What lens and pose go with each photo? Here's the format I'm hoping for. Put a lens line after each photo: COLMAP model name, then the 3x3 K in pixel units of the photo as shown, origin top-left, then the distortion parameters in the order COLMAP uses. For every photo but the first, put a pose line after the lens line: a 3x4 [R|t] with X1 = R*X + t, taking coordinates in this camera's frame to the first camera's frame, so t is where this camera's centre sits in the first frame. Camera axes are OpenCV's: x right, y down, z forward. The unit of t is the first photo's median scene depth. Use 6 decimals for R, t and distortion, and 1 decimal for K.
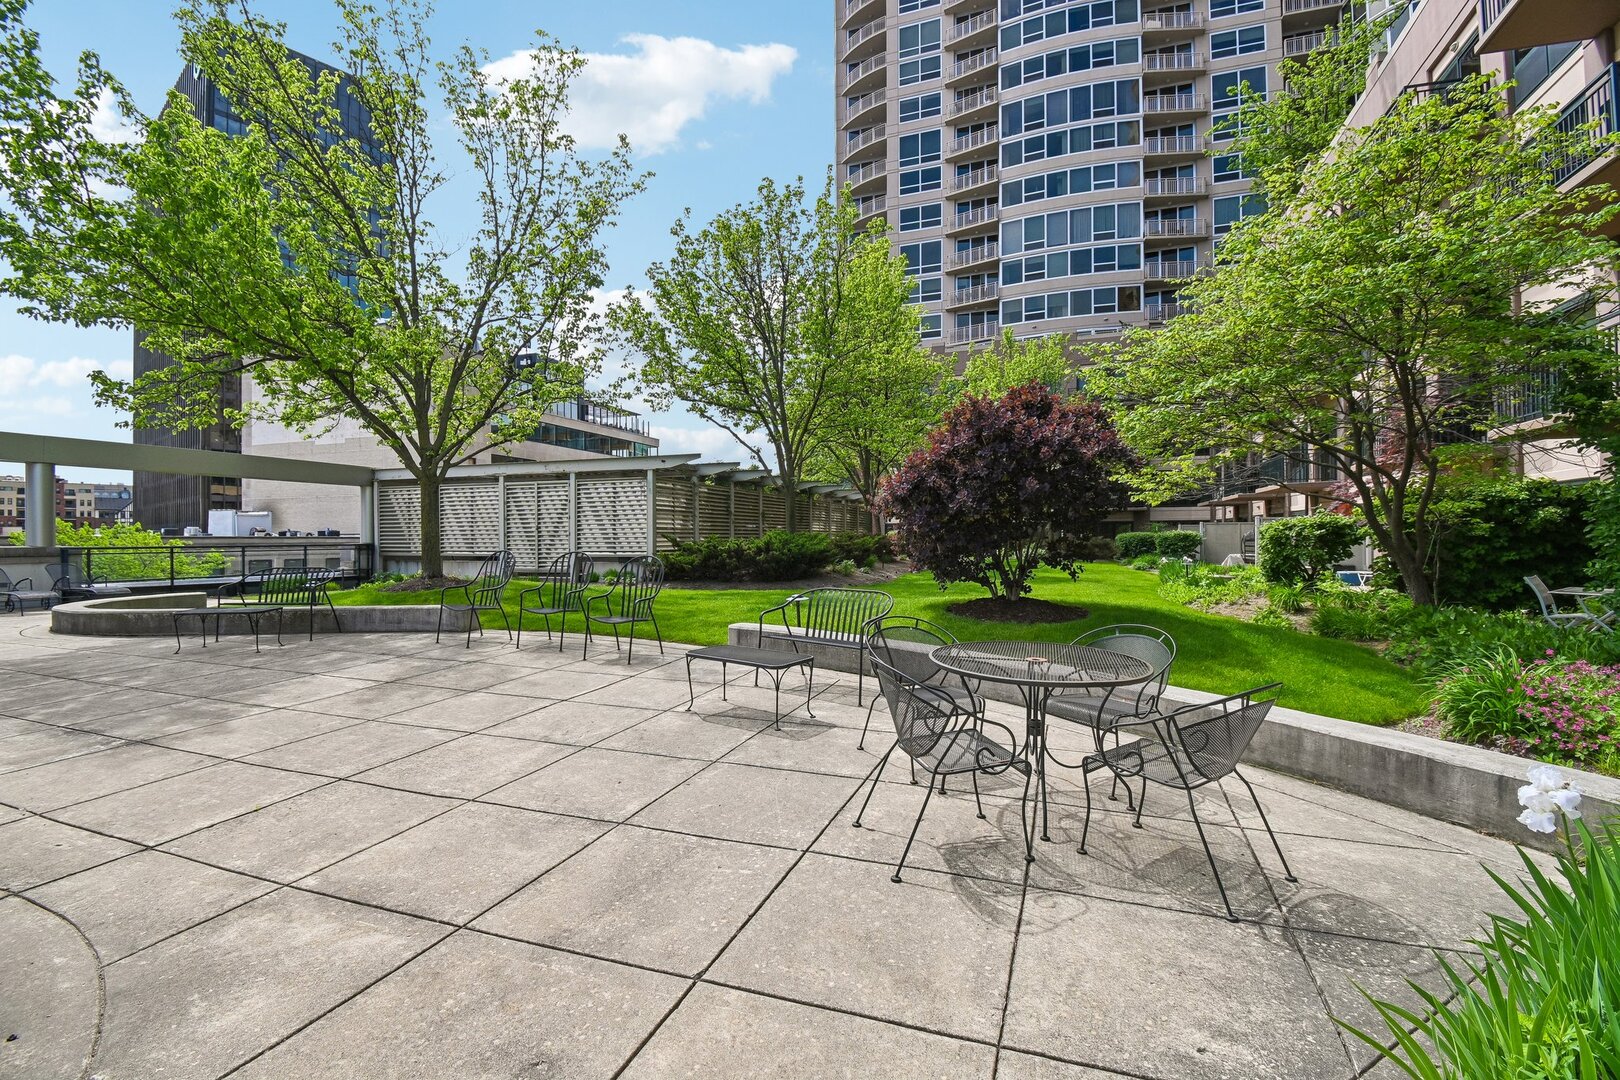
lens RADIAL K [[716.7, 0, 805.9], [0, 716.7, 534.0], [0, 0, 1]] dist [0.000207, -0.001853]
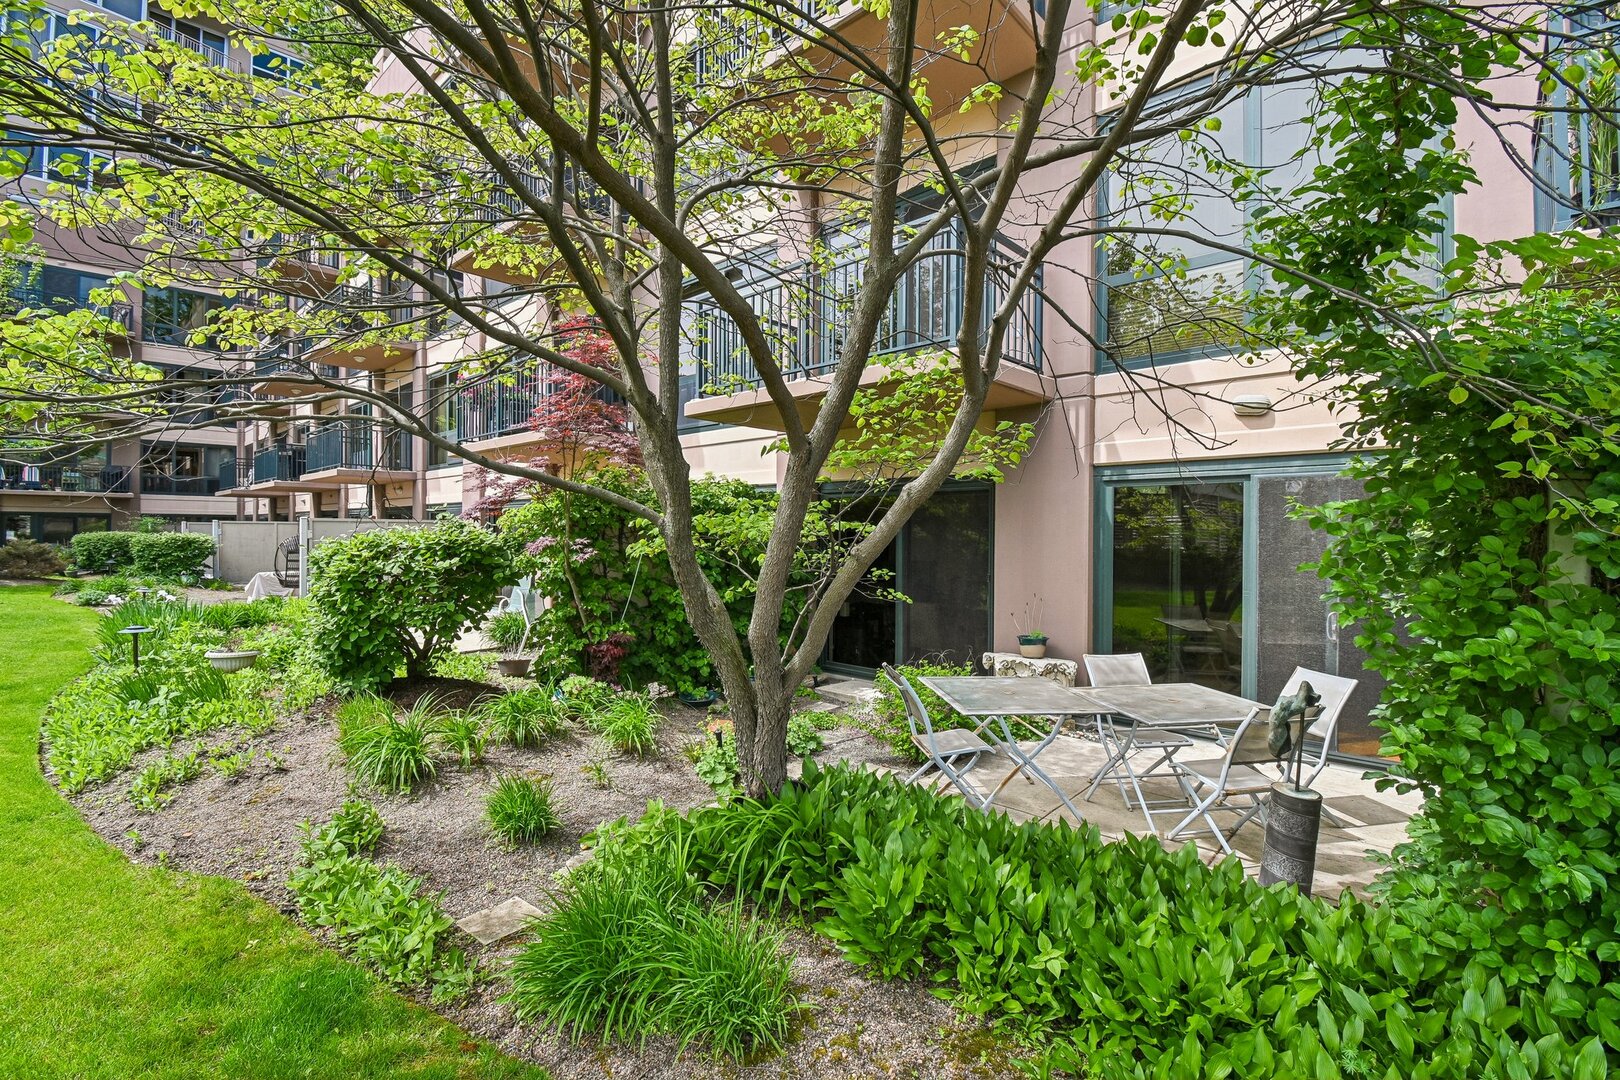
lens RADIAL K [[716.7, 0, 804.0], [0, 716.7, 530.7], [0, 0, 1]] dist [0.000207, -0.001853]
pose [[0.385464, 0.005095, 0.922709, 0.154367], [-0.008070, 0.999965, -0.002150, -0.010040], [-0.922688, -0.006617, 0.385492, 0.248279]]
